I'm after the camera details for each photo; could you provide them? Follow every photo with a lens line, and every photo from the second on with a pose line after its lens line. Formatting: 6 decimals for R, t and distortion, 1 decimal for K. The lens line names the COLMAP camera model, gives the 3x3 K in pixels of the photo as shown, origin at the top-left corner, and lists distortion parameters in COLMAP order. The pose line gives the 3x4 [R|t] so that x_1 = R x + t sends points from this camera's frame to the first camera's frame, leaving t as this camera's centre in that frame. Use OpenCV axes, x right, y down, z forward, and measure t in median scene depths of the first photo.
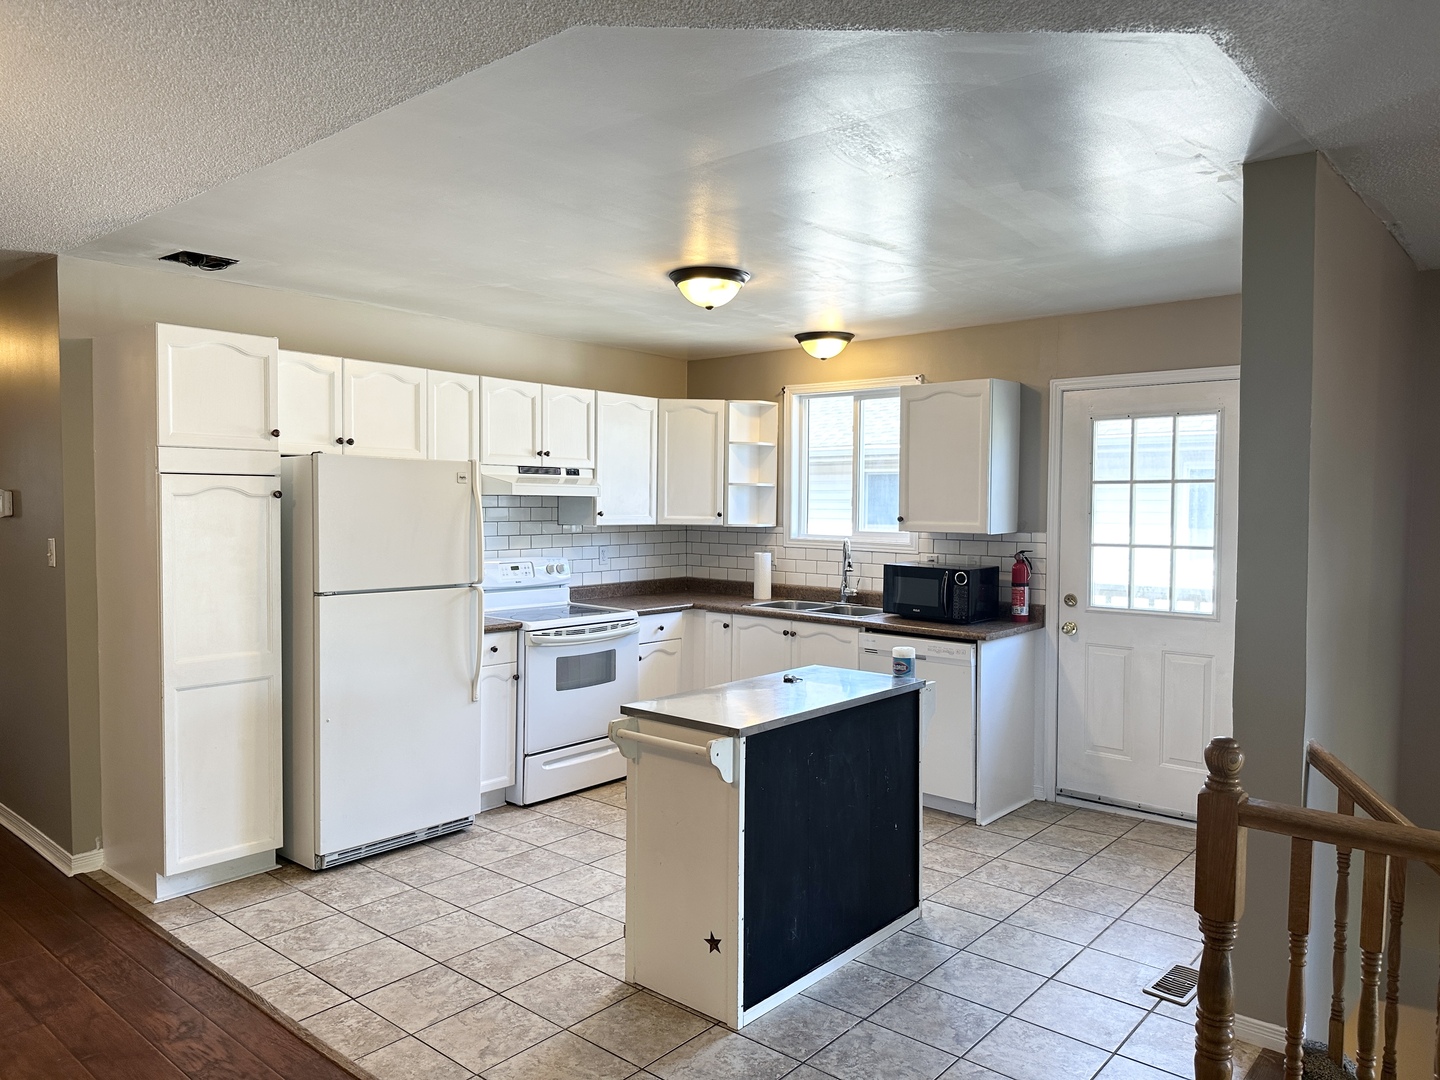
lens RADIAL K [[1007.6, 0, 716.1], [0, 1007.6, 544.4], [0, 0, 1]] dist [0.143855, -0.208118]
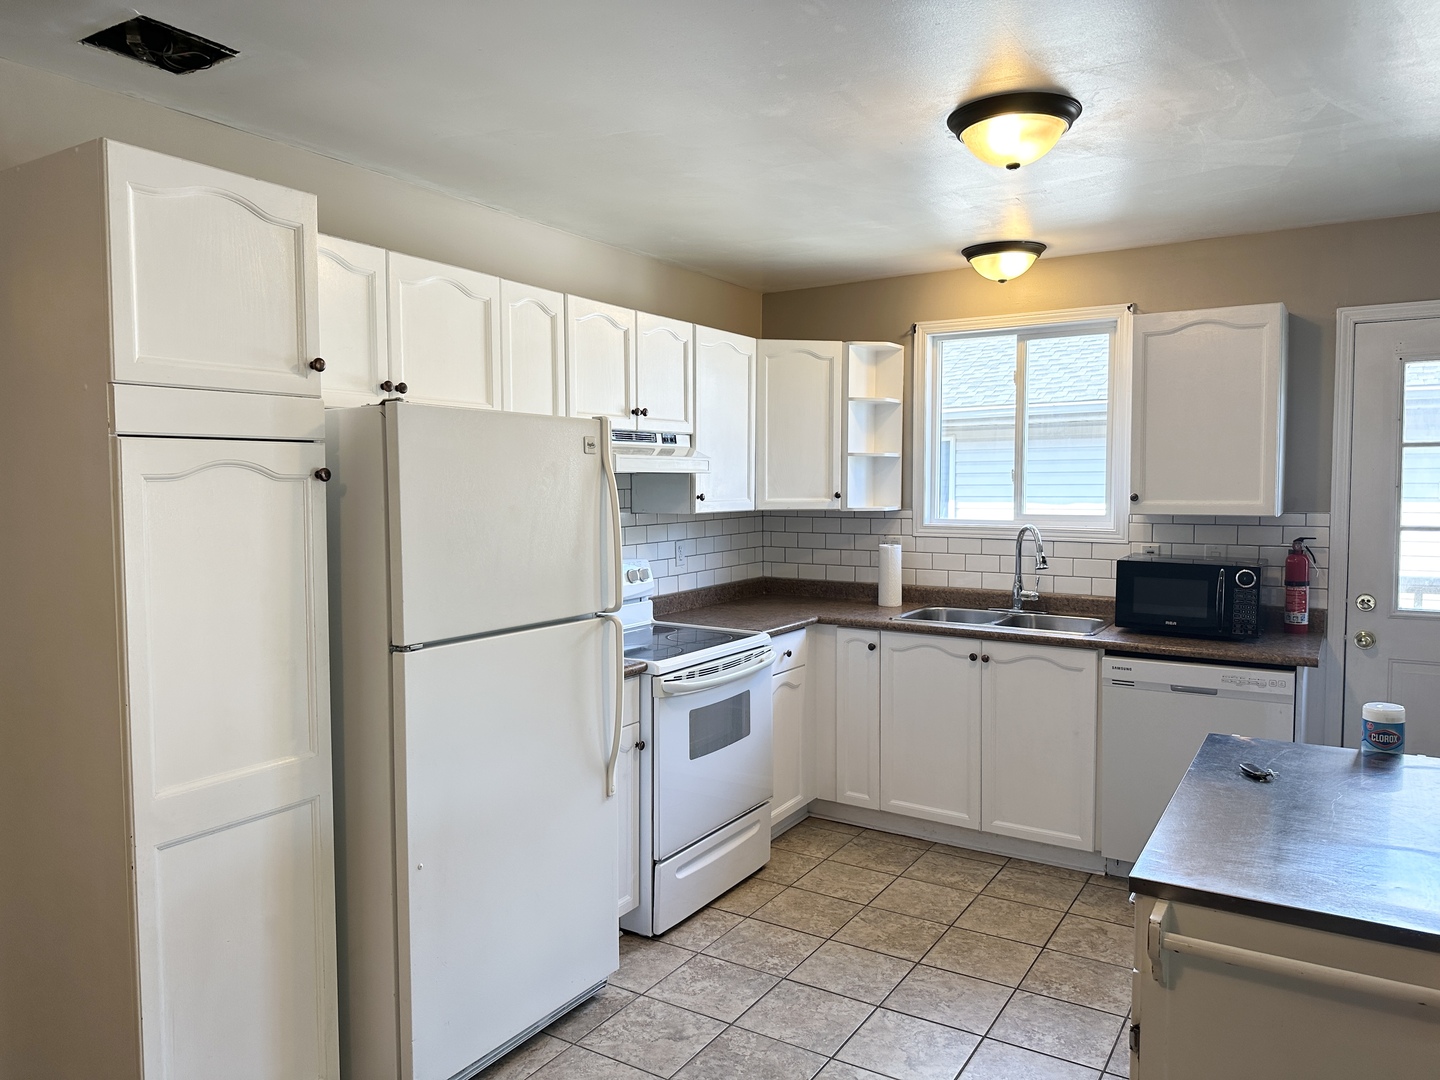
lens RADIAL K [[1015.6, 0, 726.7], [0, 1015.6, 536.9], [0, 0, 1]] dist [0.107616, -0.106689]
pose [[0.987958, -0.021931, 0.153163, -0.233391], [0.019640, 0.999672, 0.016452, -0.015455], [-0.153473, -0.013246, 0.988064, 0.321171]]
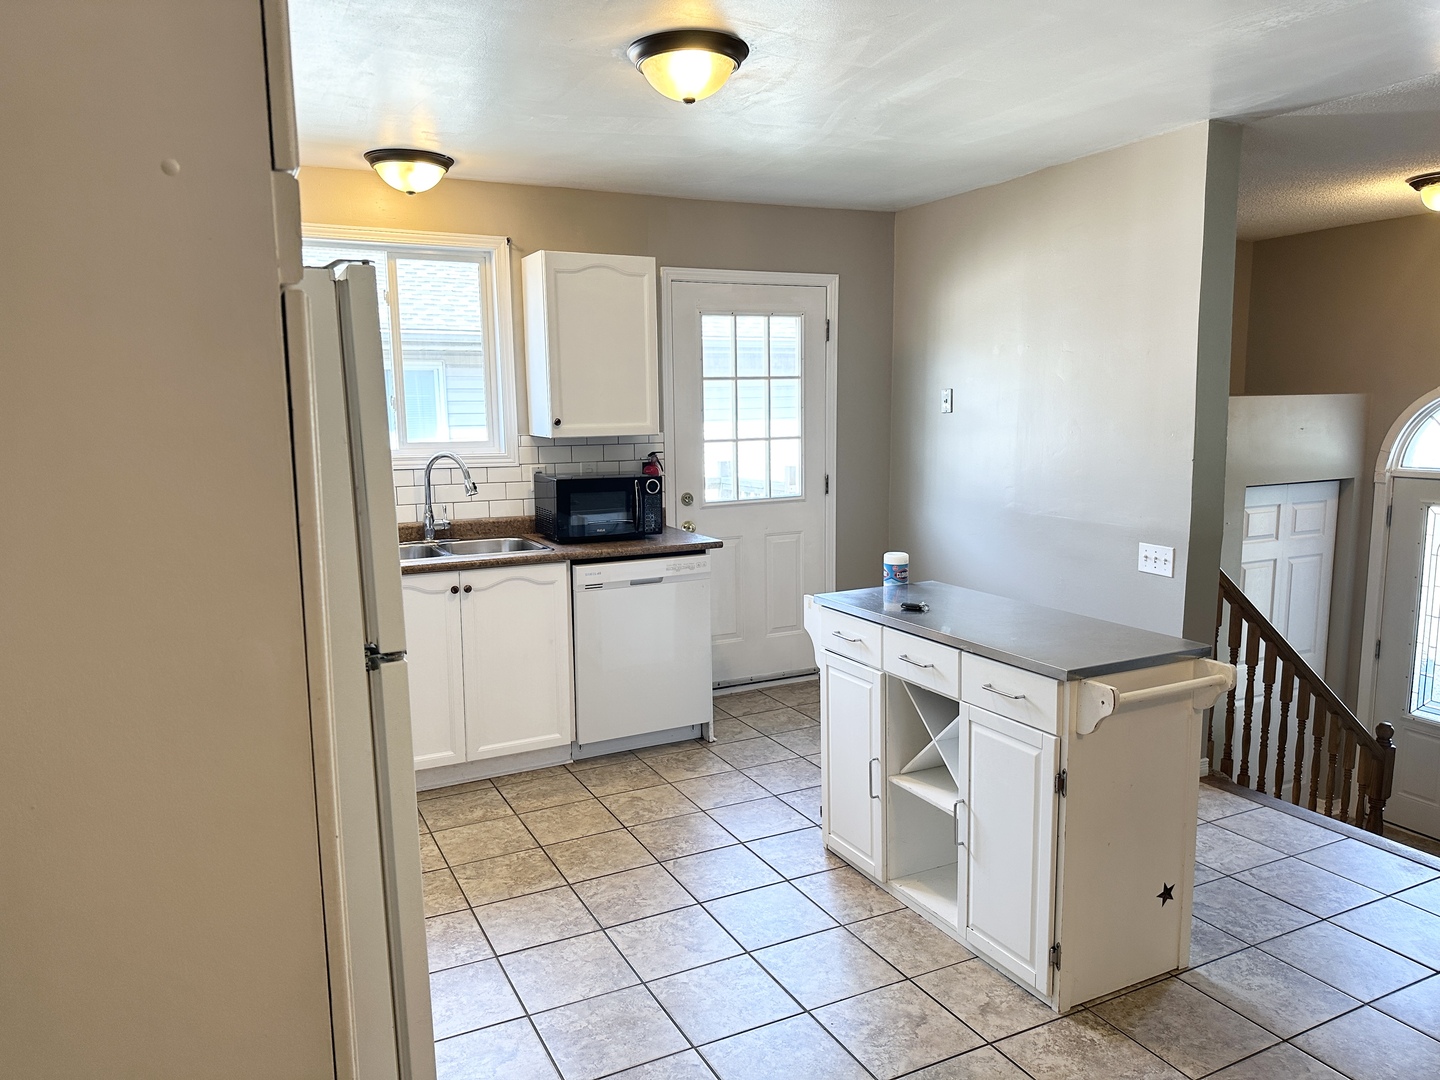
lens RADIAL K [[1004.9, 0, 720.0], [0, 1004.9, 540.0], [0, 0, 1]] dist [0.096799, -0.126222]
pose [[0.388474, -0.137845, 0.911091, -0.532864], [0.058929, 0.990440, 0.124723, -0.025588], [-0.919574, 0.005238, 0.392883, 0.591054]]
